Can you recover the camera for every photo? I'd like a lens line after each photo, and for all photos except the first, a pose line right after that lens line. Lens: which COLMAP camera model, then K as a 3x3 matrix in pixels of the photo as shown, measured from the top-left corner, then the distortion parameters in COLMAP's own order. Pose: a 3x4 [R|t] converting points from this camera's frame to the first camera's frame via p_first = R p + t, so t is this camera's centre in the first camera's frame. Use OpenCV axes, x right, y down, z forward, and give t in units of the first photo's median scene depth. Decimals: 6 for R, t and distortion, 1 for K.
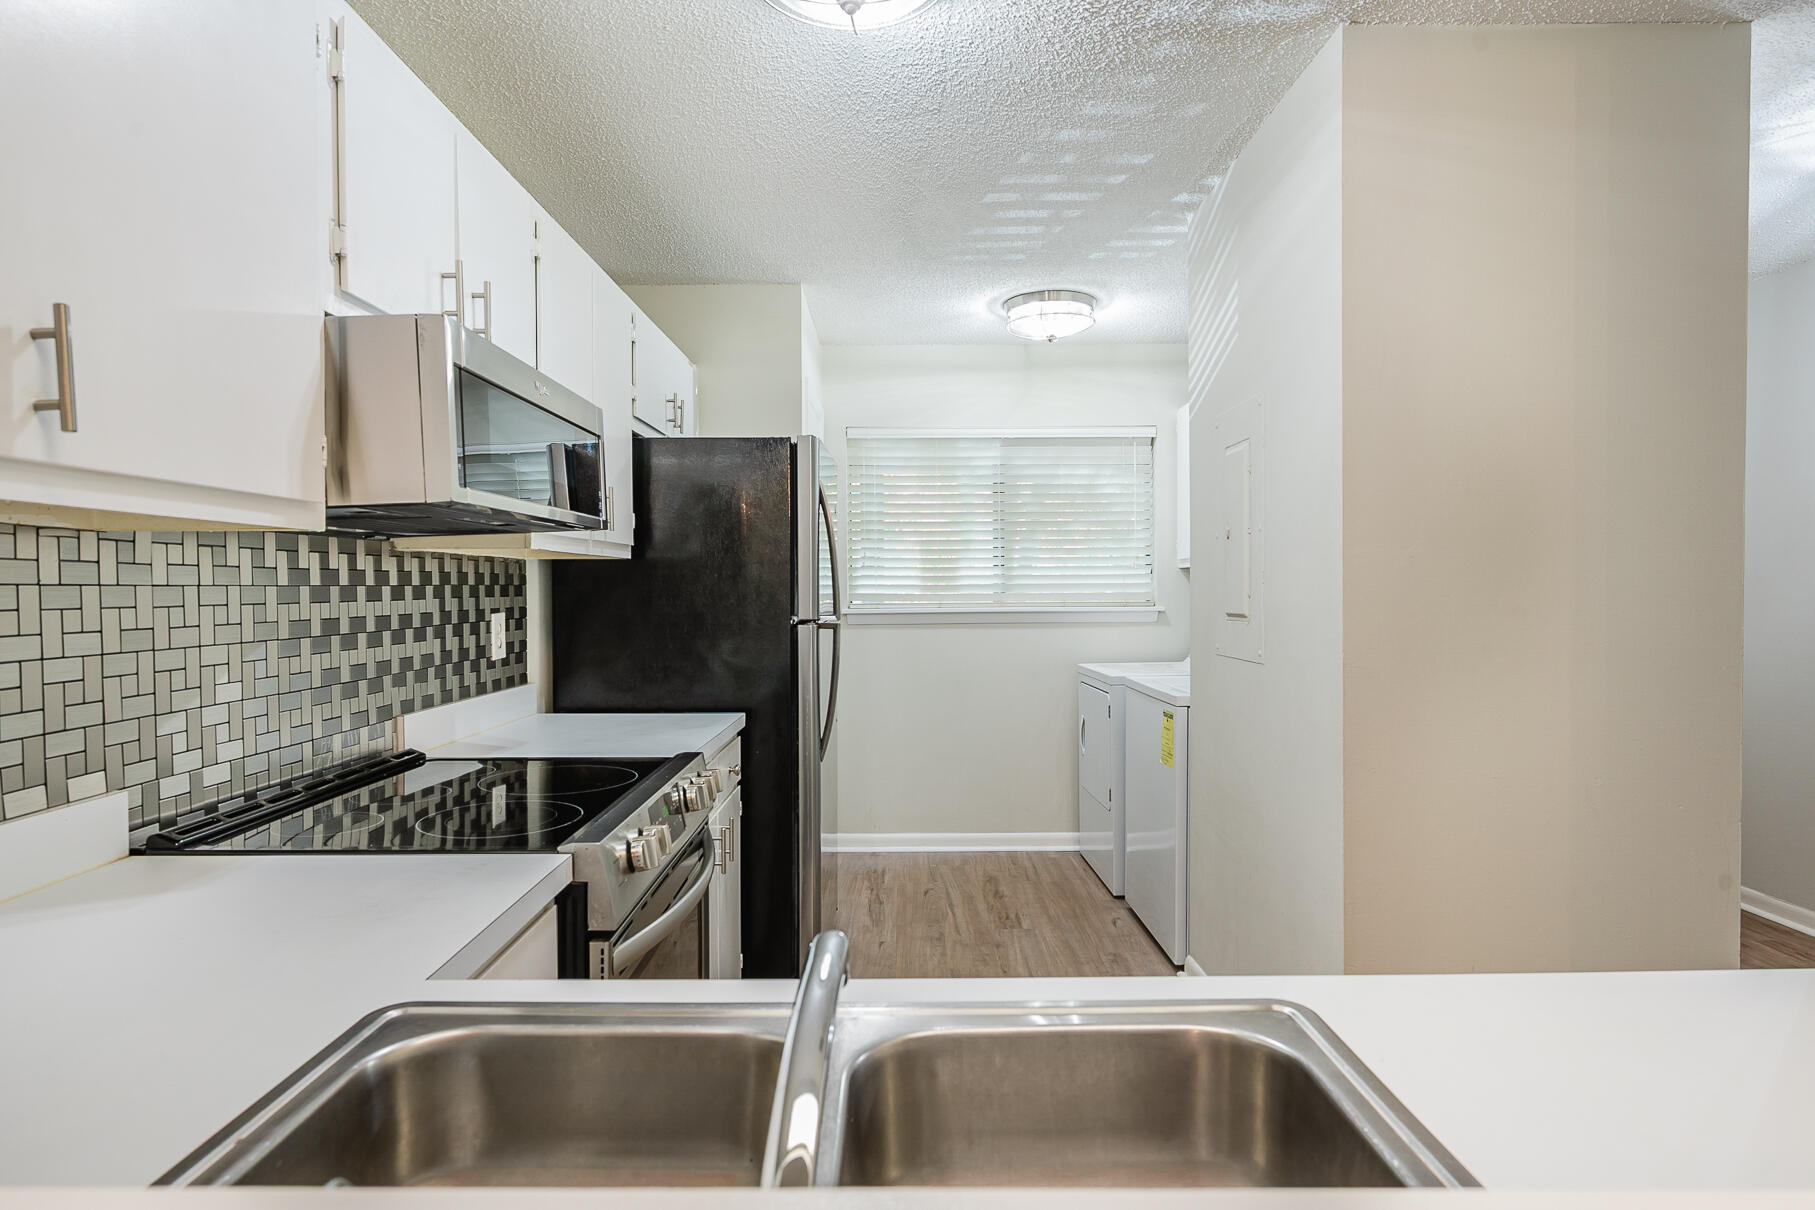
lens RADIAL K [[976.6, 0, 907.5], [0, 976.6, 605.0], [0, 0, 1]] dist [0.001183, 0.001878]
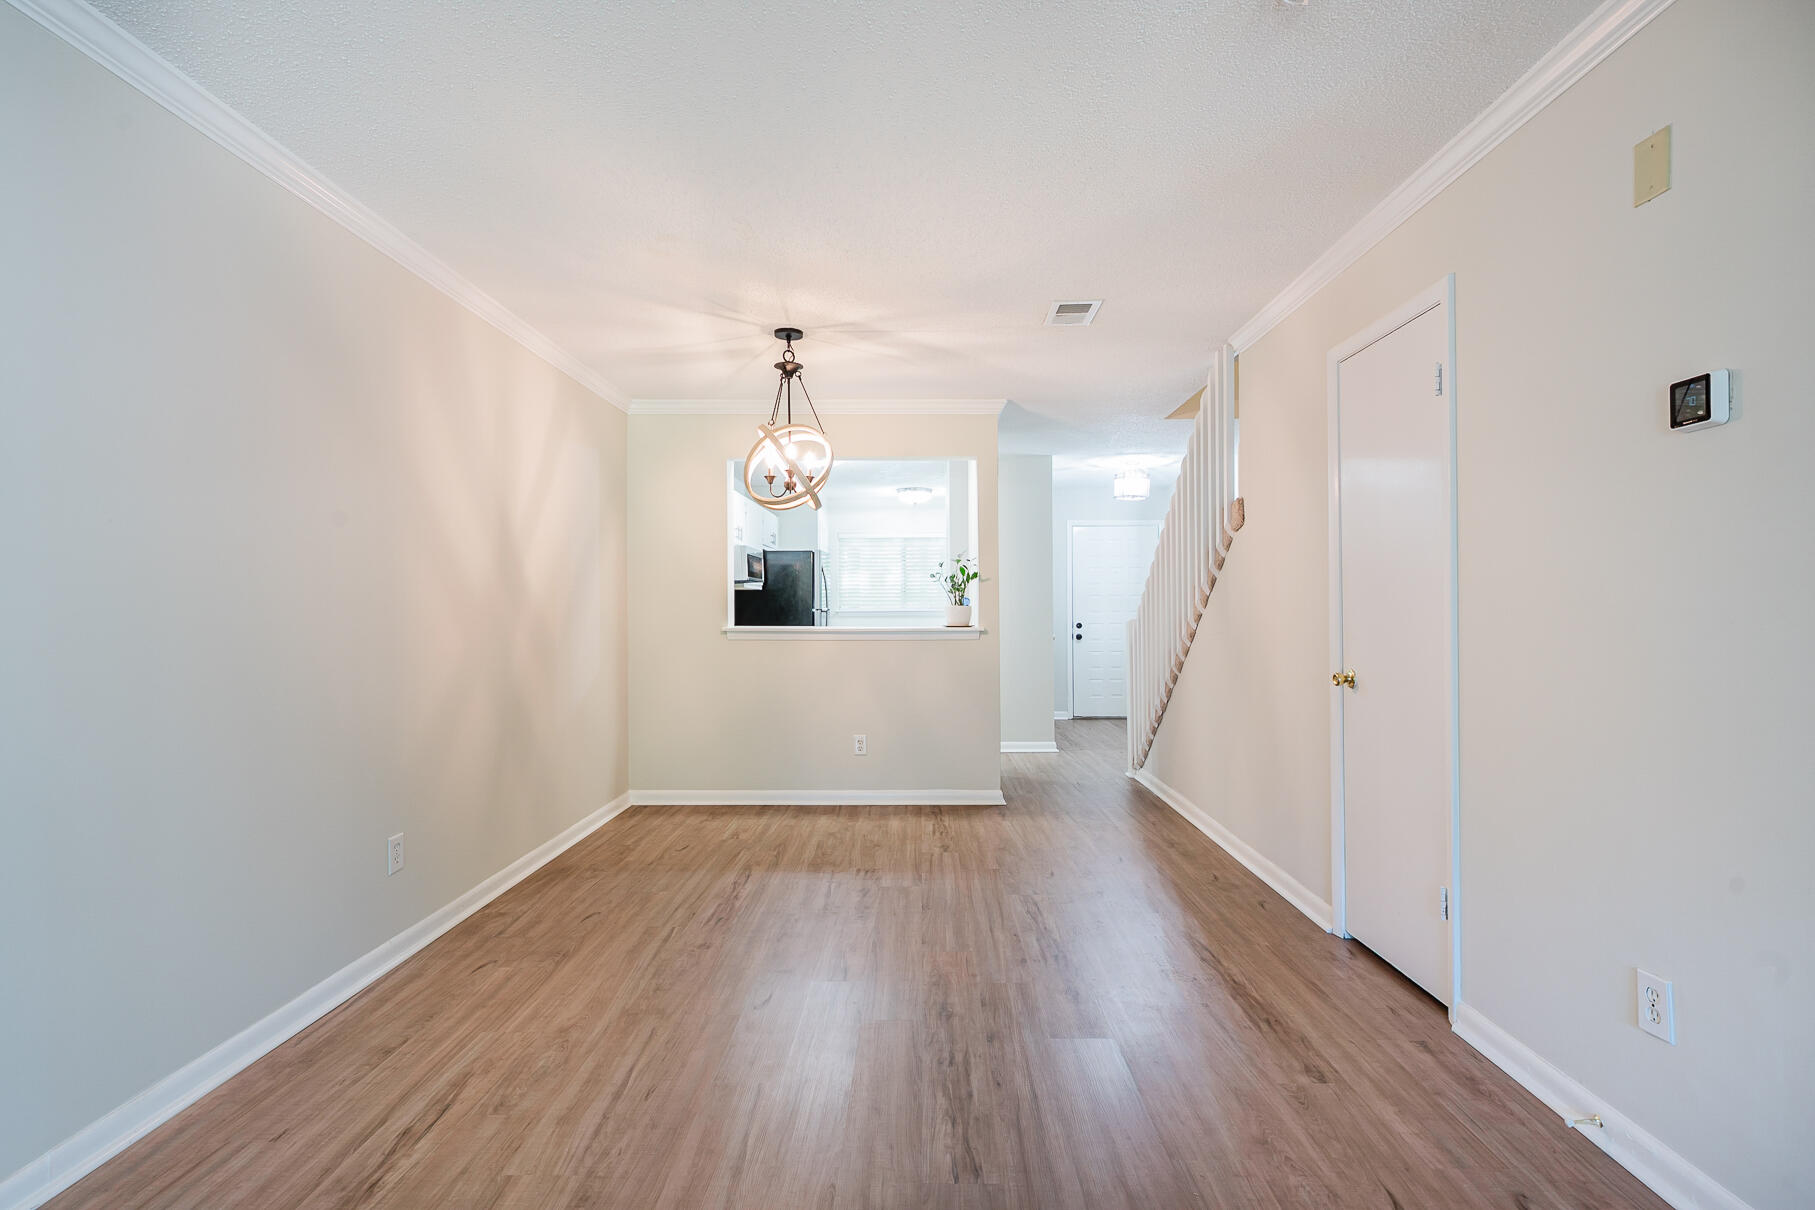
lens RADIAL K [[888.7, 0, 907.5], [0, 888.7, 605.0], [0, 0, 1]] dist [-0.000233, -0.000008]
pose [[0.999726, -0.003265, -0.023157, 0.303117], [0.002707, 0.999706, -0.024081, 0.084836], [0.023229, 0.024011, 0.999442, -2.225498]]
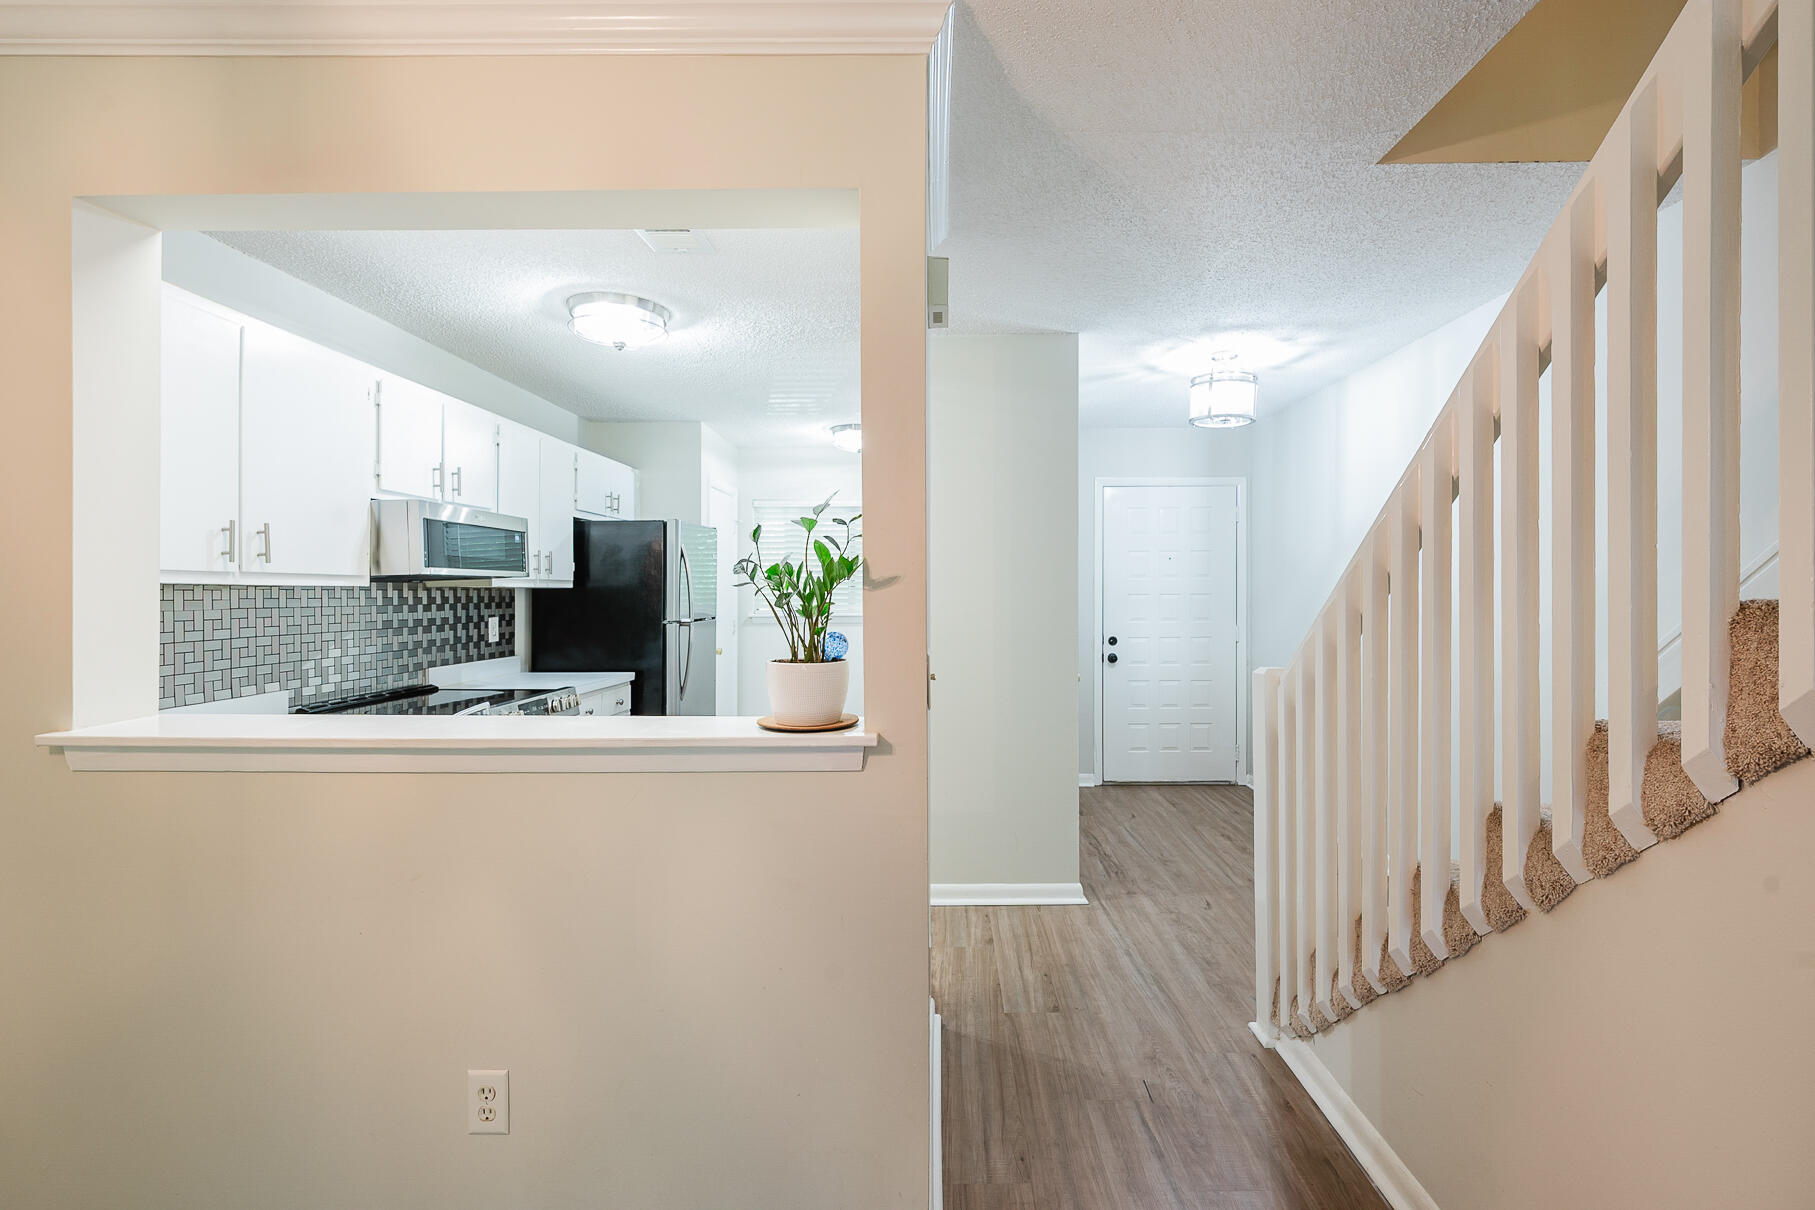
lens RADIAL K [[801.4, 0, 950.4], [0, 801.4, 588.5], [0, 0, 1]] dist [0.000283, -0.000354]
pose [[1.000000, 0.000010, -0.000187, 0.503613], [-0.000014, 0.999720, -0.023644, -0.011717], [0.000187, 0.023644, 0.999720, -0.592891]]
